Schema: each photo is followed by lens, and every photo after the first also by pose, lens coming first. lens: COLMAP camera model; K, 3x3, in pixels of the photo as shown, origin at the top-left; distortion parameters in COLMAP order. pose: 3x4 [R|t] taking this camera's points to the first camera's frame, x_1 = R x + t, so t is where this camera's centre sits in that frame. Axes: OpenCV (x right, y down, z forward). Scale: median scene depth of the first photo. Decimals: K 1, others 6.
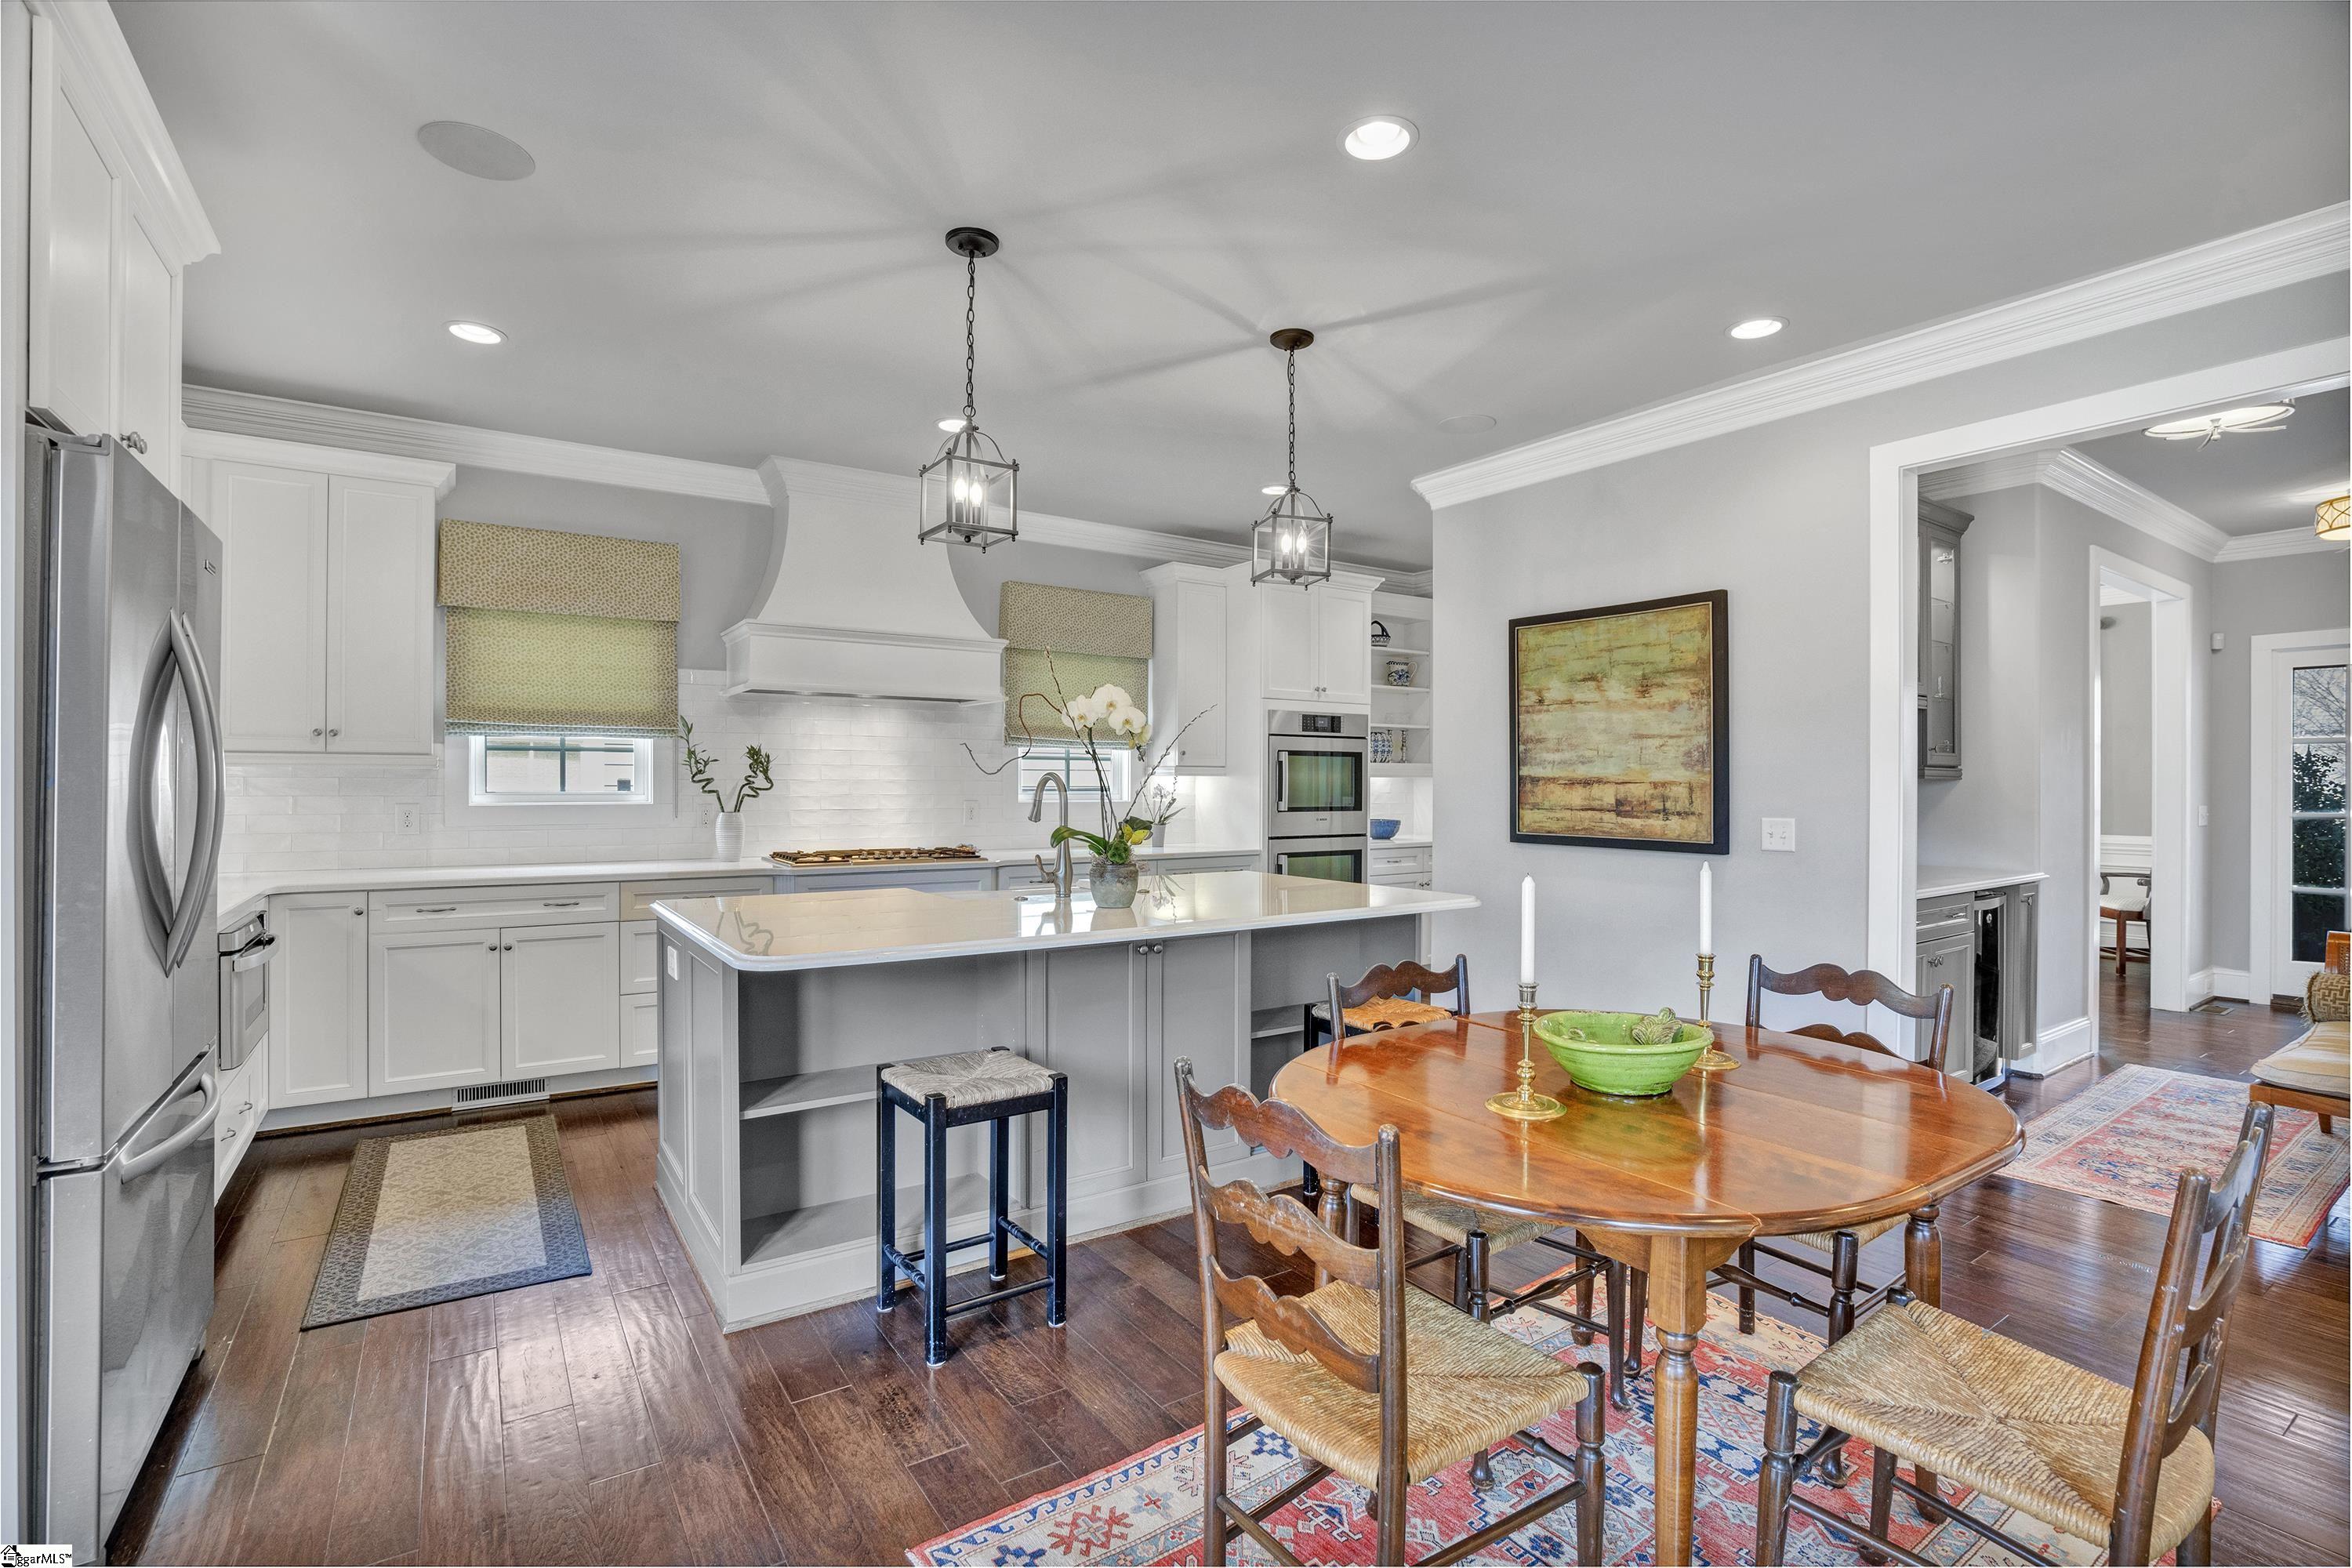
lens RADIAL K [[1113.8, 0, 1131.0], [0, 1113.8, 783.6], [0, 0, 1]] dist [-0.000800, 0.000387]
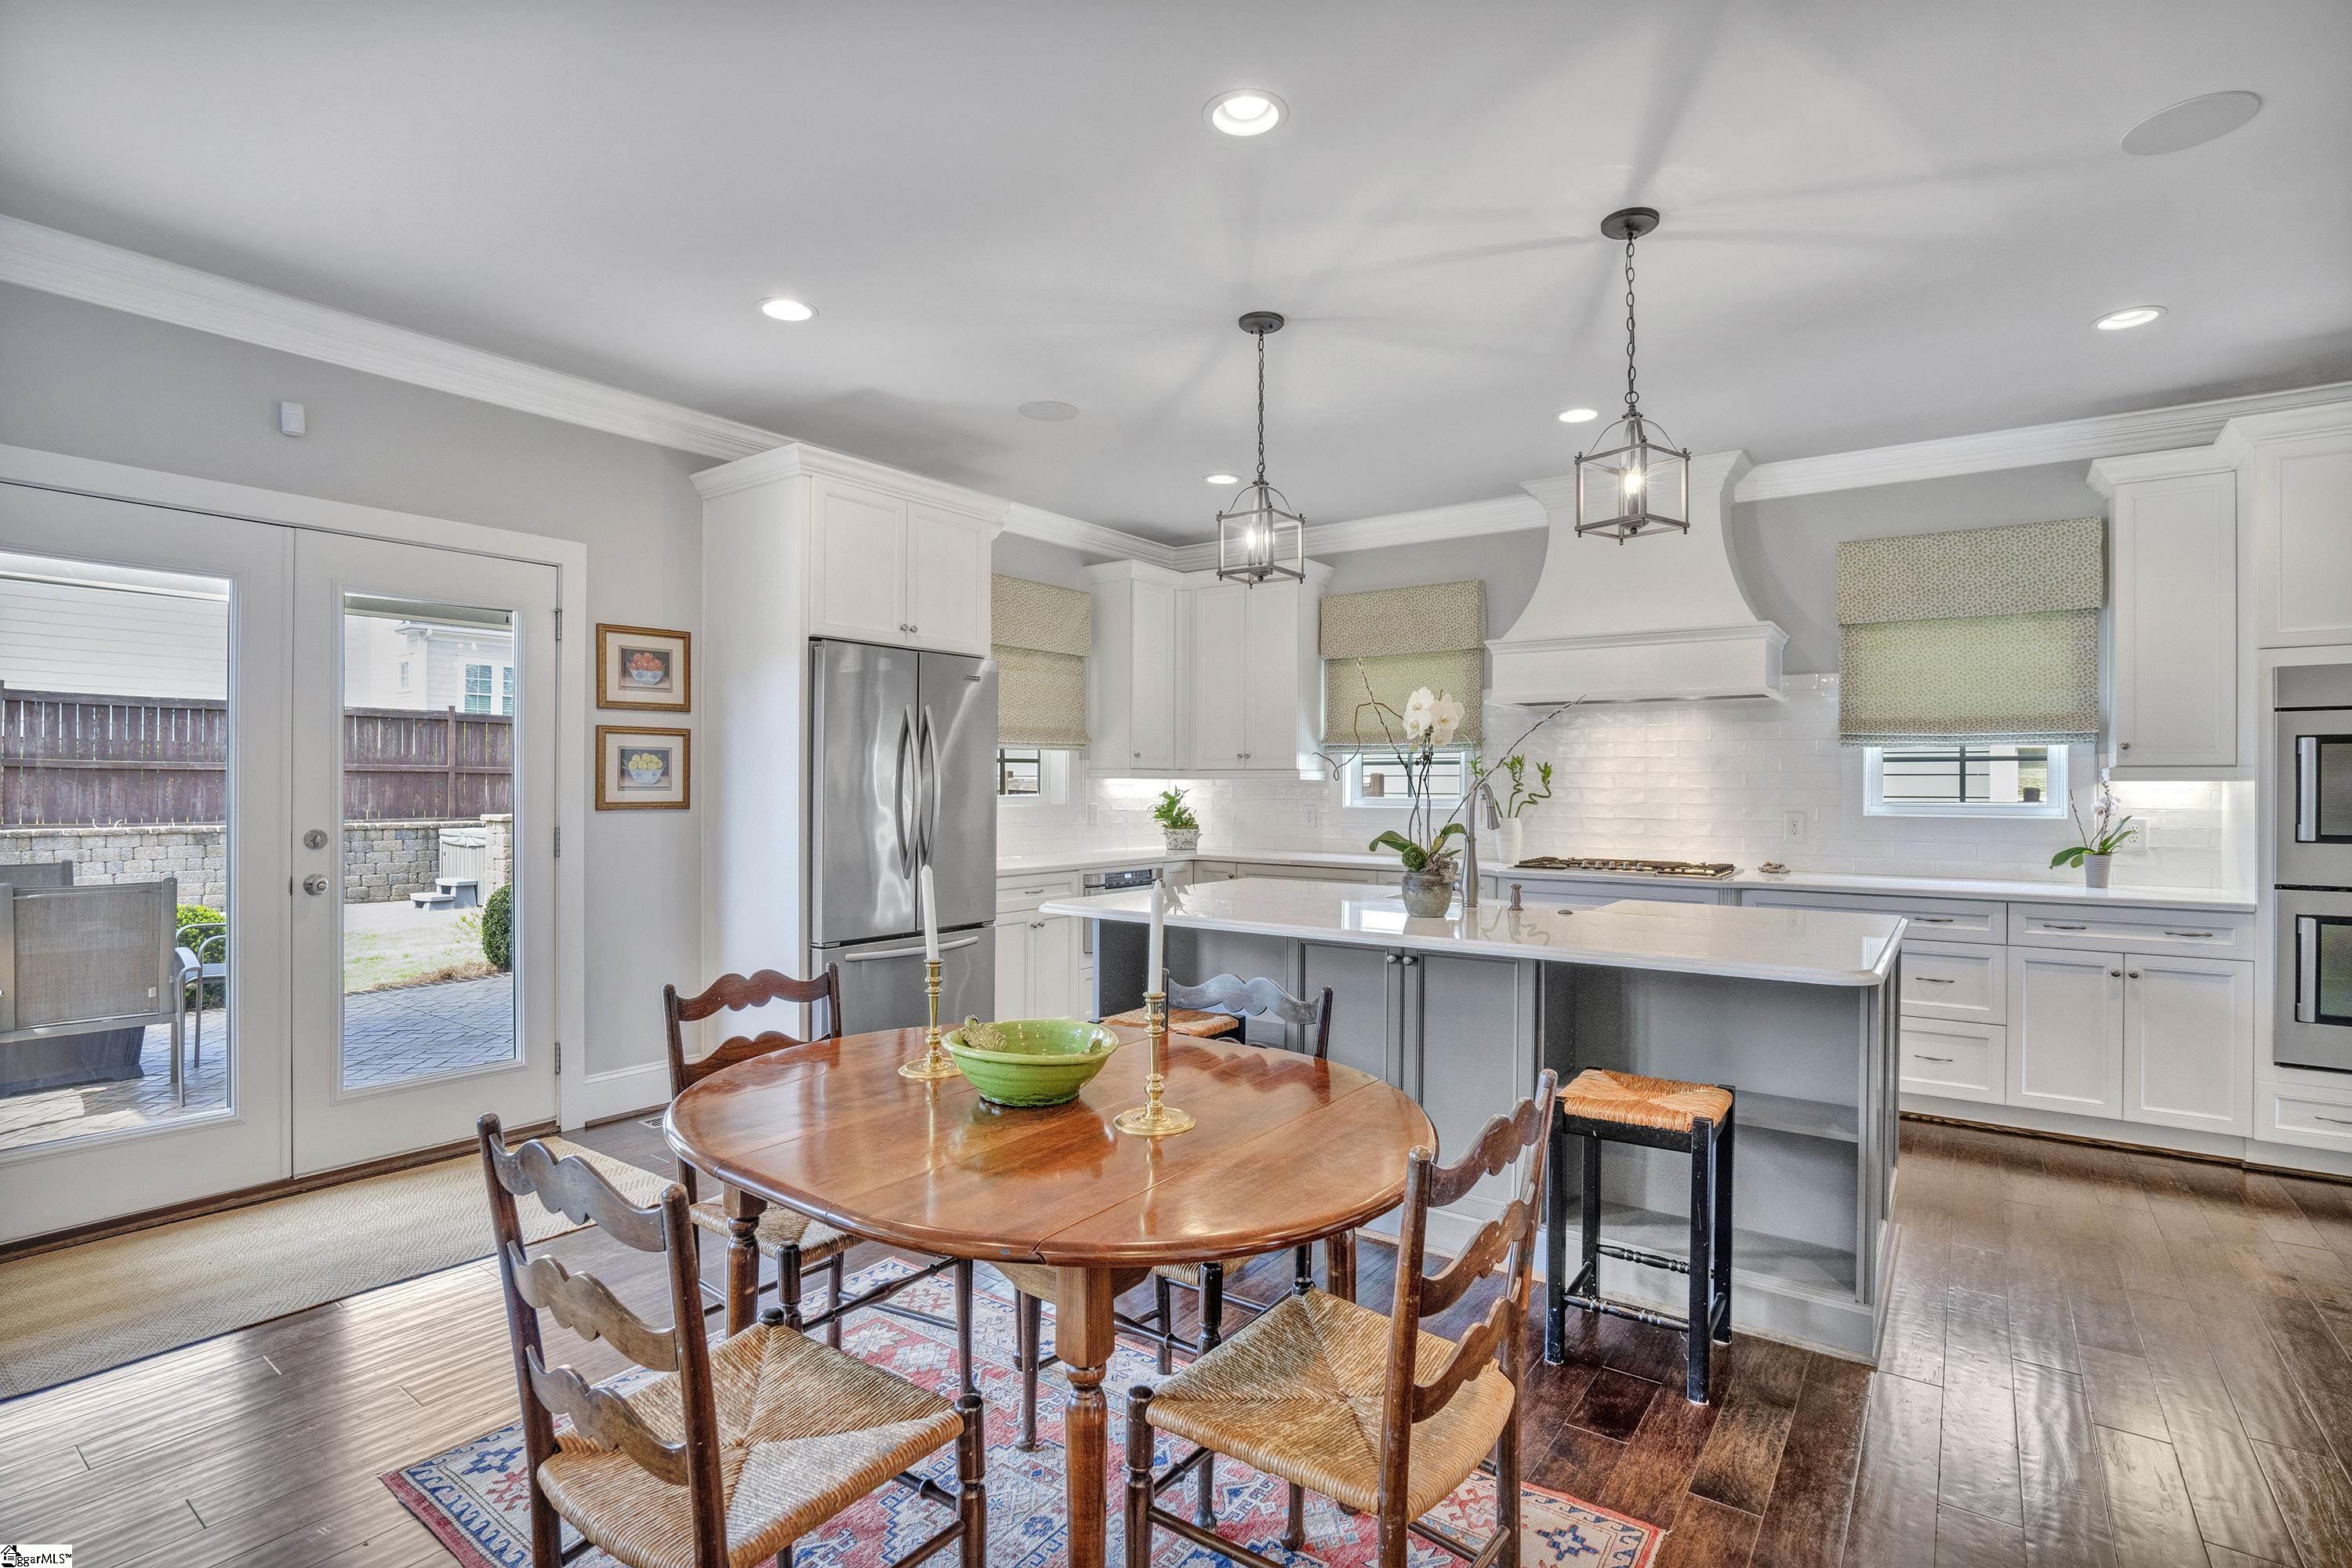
lens RADIAL K [[1099.8, 0, 1187.4], [0, 1099.8, 789.6], [0, 0, 1]] dist [-0.024928, 0.000211]
pose [[0.346019, 0.000602, -0.938227, 0.490253], [-0.005733, 0.999982, -0.001473, 0.002266], [0.938210, 0.005889, 0.346016, 0.289795]]
